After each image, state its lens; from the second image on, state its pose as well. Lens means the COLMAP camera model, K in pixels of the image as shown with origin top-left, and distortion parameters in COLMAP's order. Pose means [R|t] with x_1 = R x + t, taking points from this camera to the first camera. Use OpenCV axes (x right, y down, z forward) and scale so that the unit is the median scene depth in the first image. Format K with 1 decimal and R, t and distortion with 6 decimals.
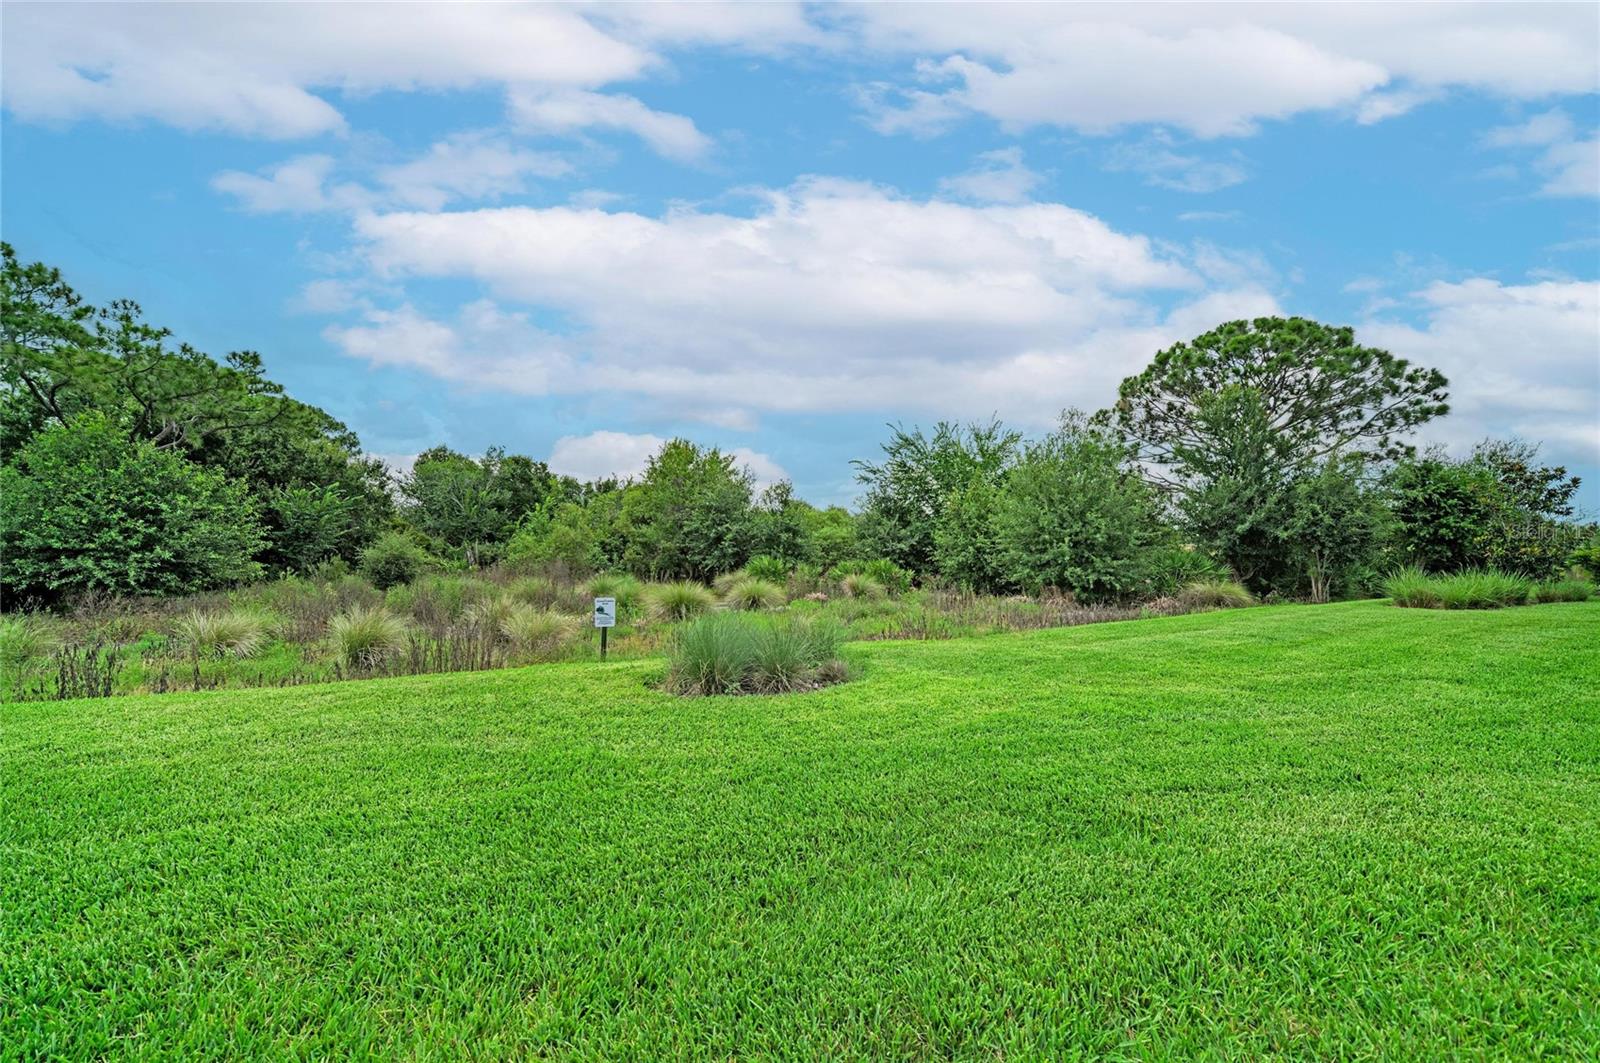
lens RADIAL K [[621.3, 0, 804.9], [0, 621.3, 539.4], [0, 0, 1]] dist [-0.015476, 0.005249]
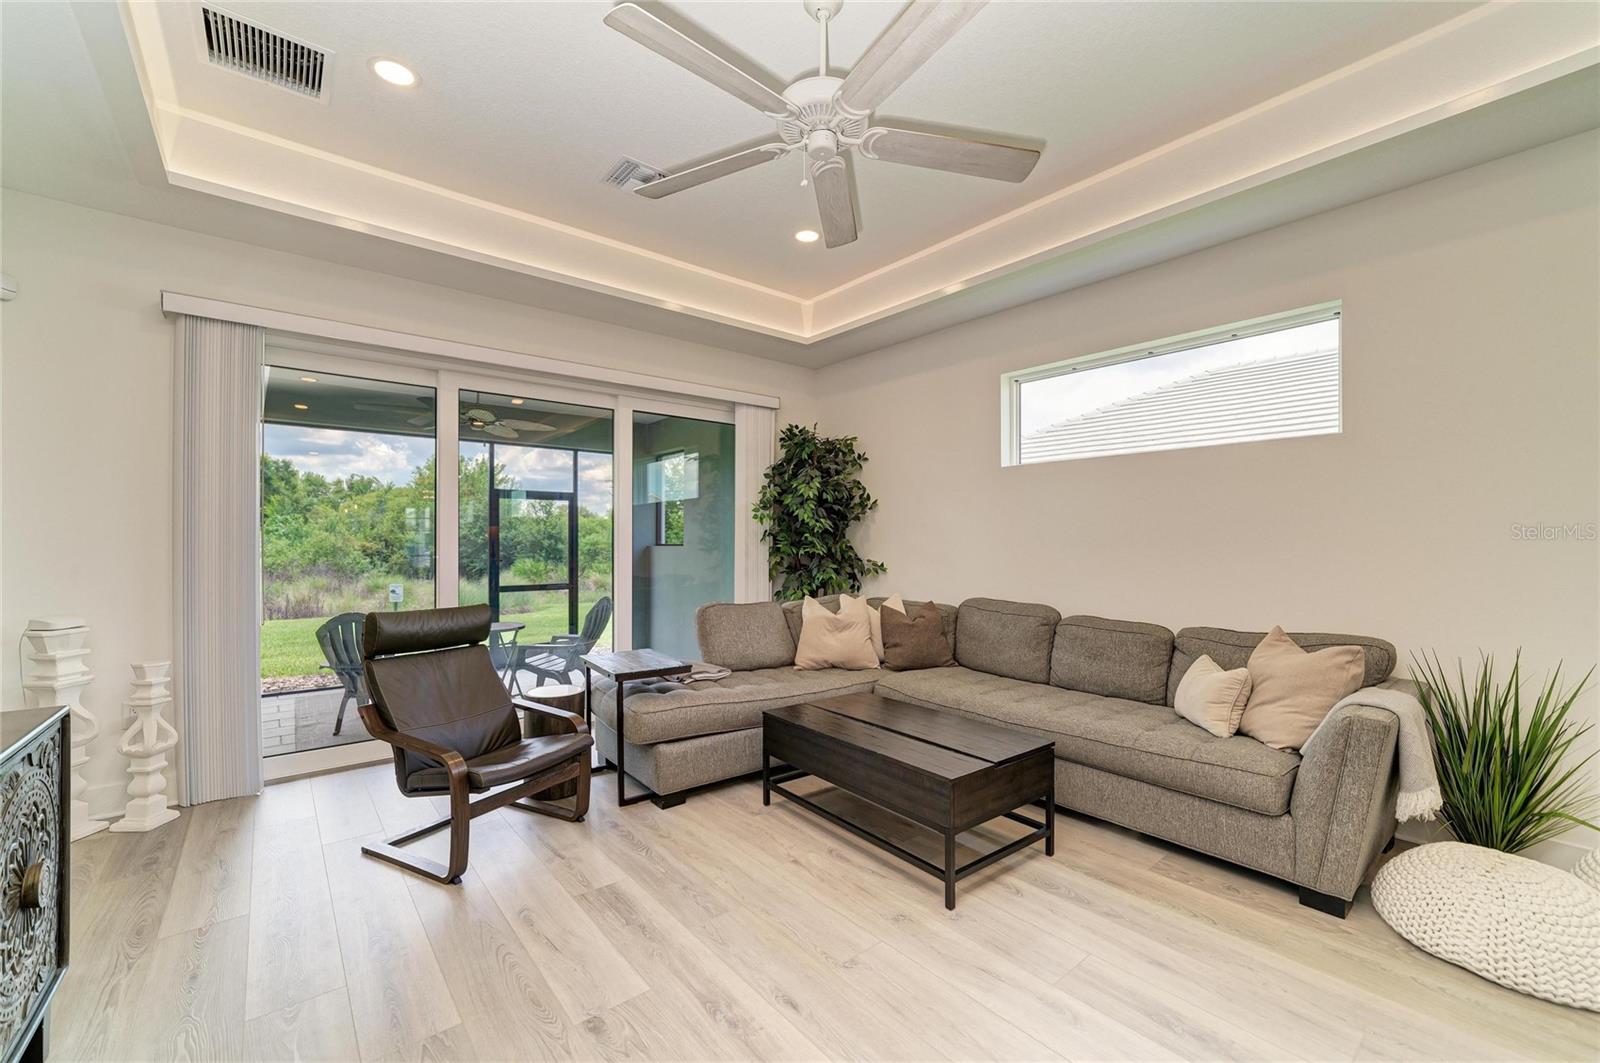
lens RADIAL K [[650.1, 0, 802.4], [0, 650.1, 539.3], [0, 0, 1]] dist [-0.001018, 0.000317]
pose [[0.955423, 0.007871, 0.295134, 0.070740], [-0.006256, 0.999960, -0.006417, -0.006869], [-0.295173, 0.004284, 0.955434, -0.346780]]
